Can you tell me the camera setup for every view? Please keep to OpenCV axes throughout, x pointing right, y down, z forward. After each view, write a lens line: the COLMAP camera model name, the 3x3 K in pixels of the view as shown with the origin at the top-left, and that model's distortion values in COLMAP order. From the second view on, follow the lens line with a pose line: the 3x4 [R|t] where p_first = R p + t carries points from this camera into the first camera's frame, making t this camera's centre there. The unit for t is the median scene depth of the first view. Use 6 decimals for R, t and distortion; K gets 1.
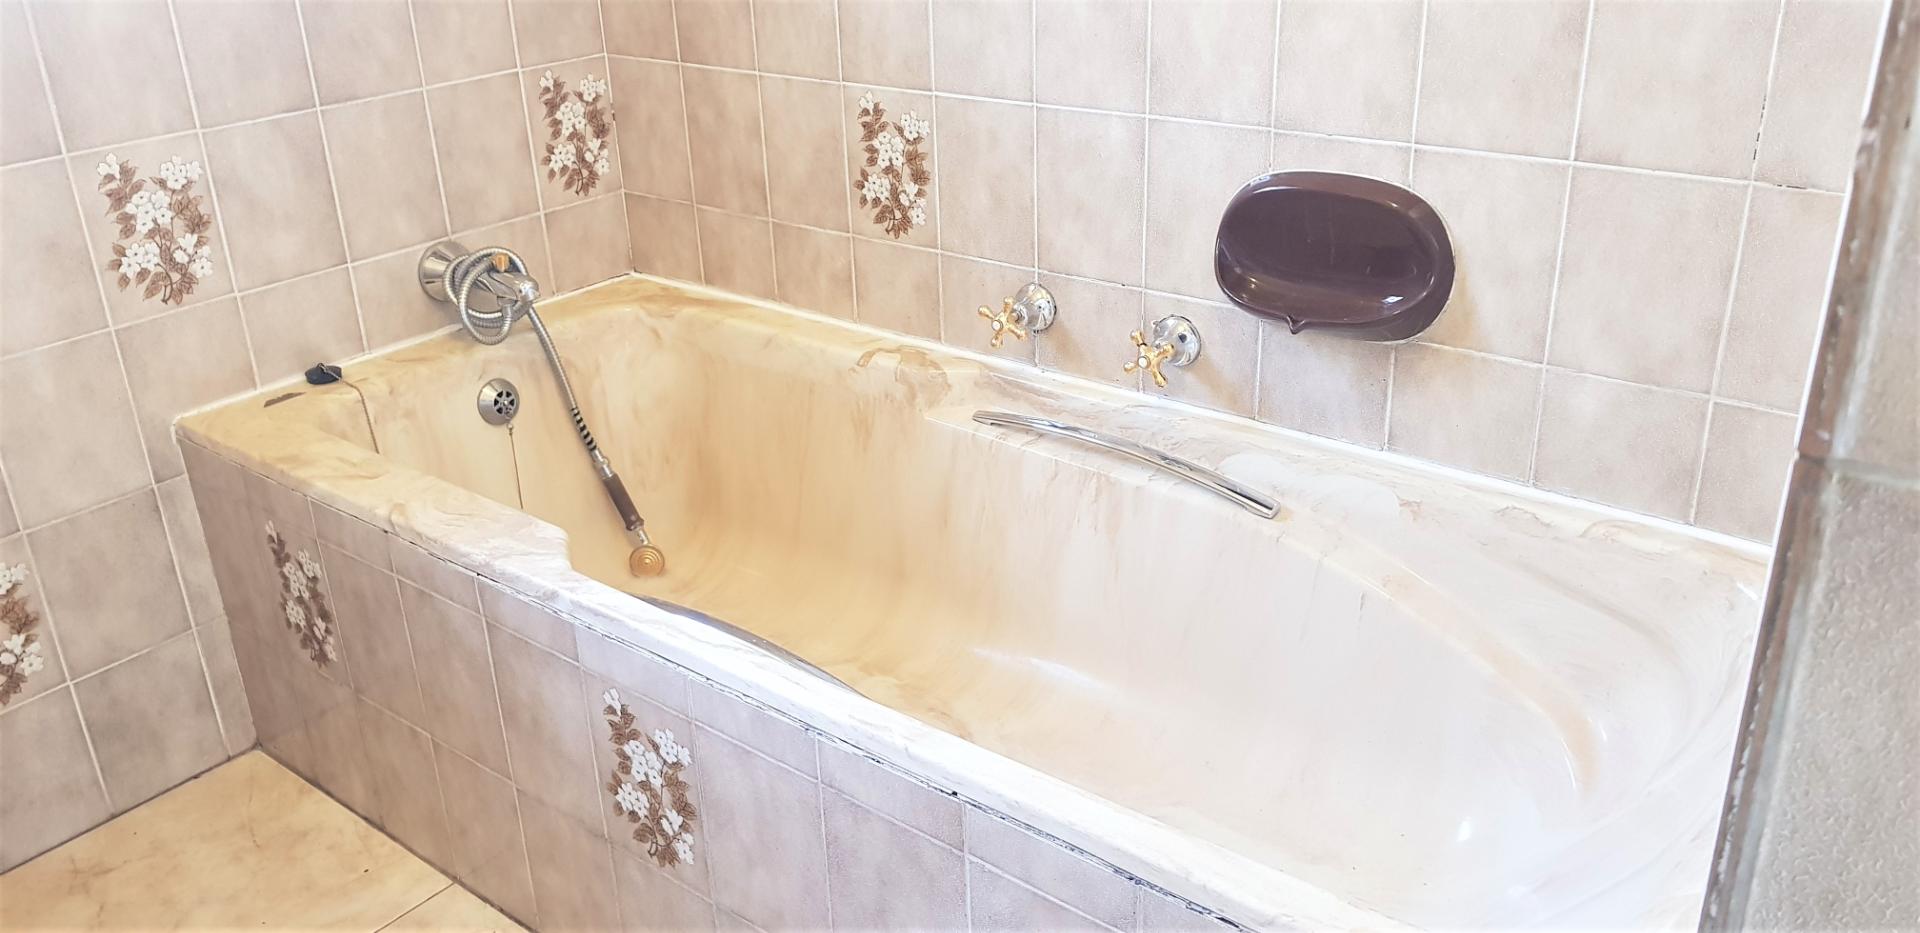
lens RADIAL K [[1525.4, 0, 950.3], [0, 1525.4, 470.7], [0, 0, 1]] dist [0.000792, -0.023946]
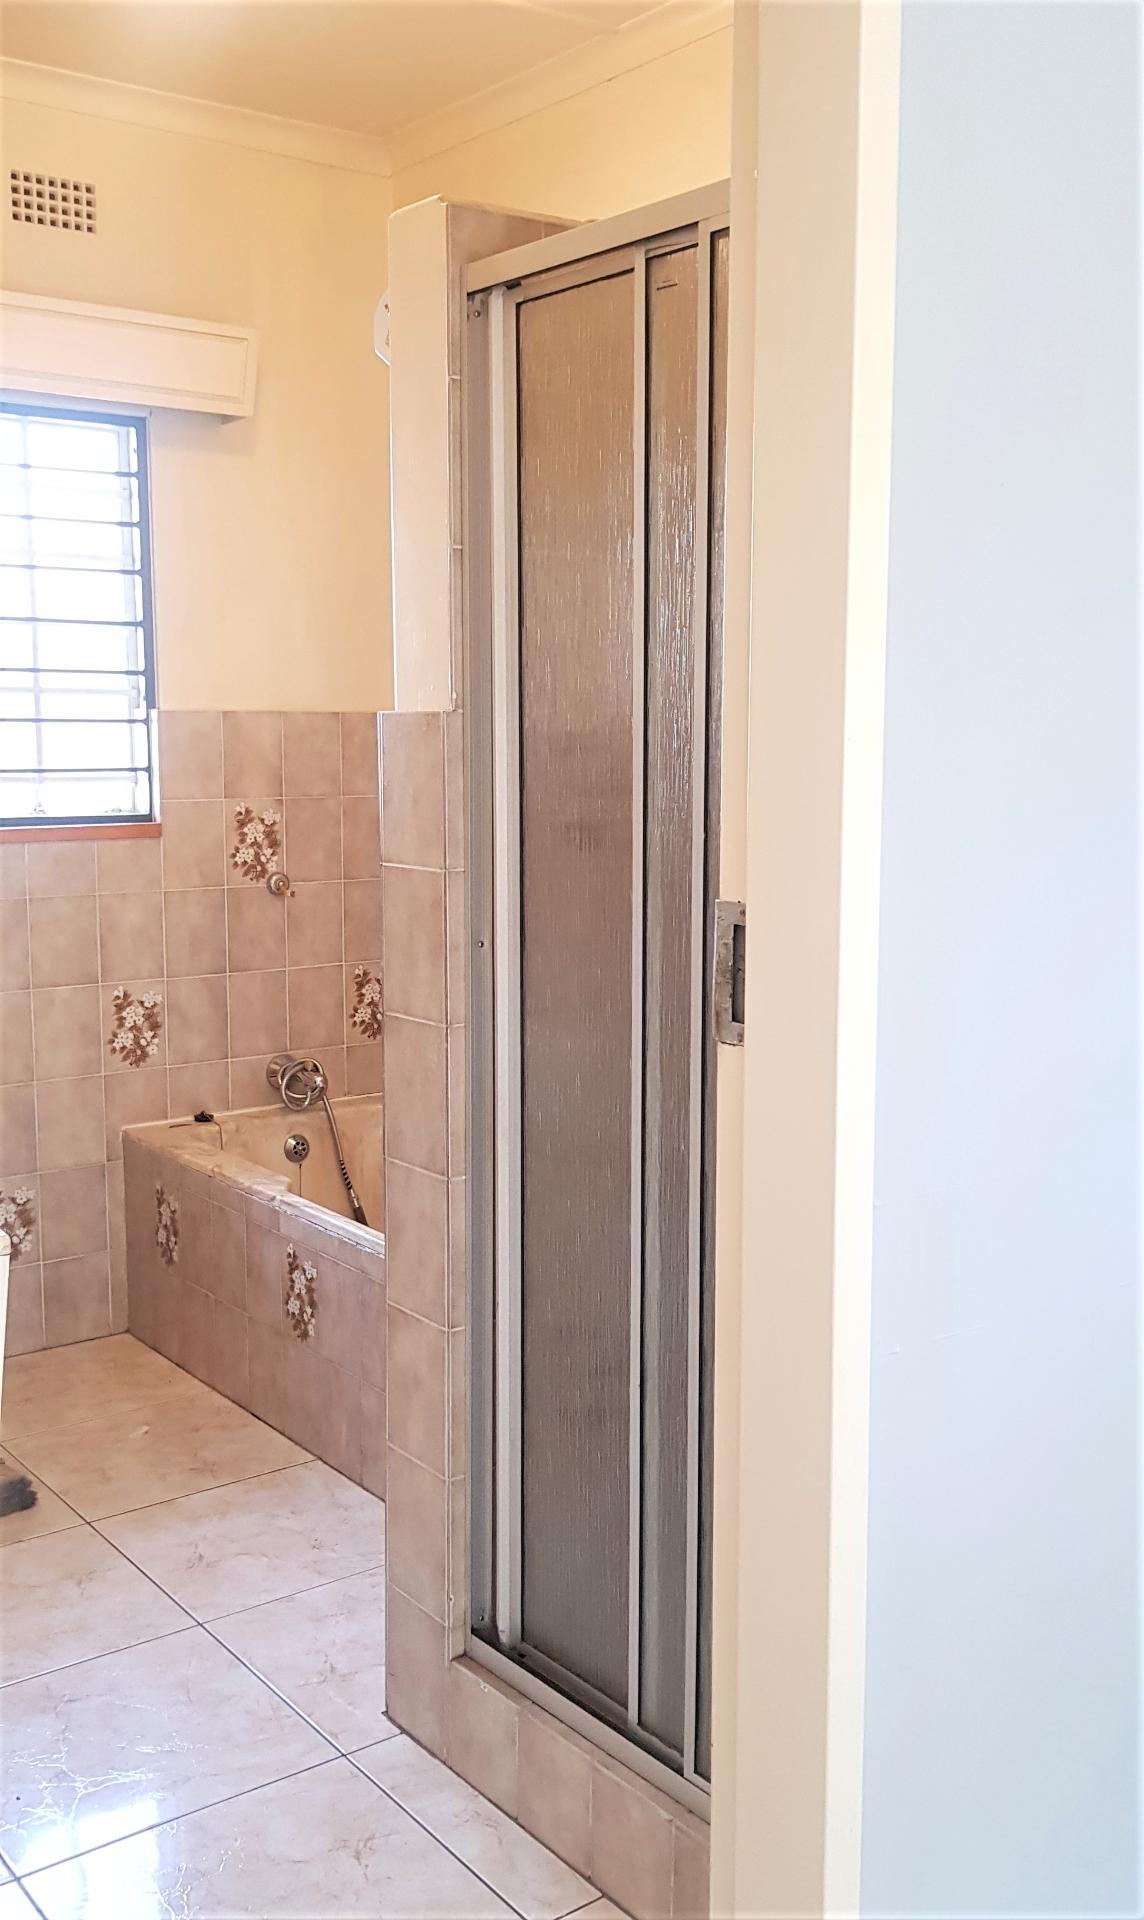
lens RADIAL K [[1830.3, 0, 576.8], [0, 1830.3, 961.6], [0, 0, 1]] dist [-0.005110, 0.000000]
pose [[0.967857, 0.072835, -0.240723, 0.523989], [-0.137493, 0.954686, -0.263950, 0.273747], [0.210590, 0.288564, 0.934014, -0.978670]]
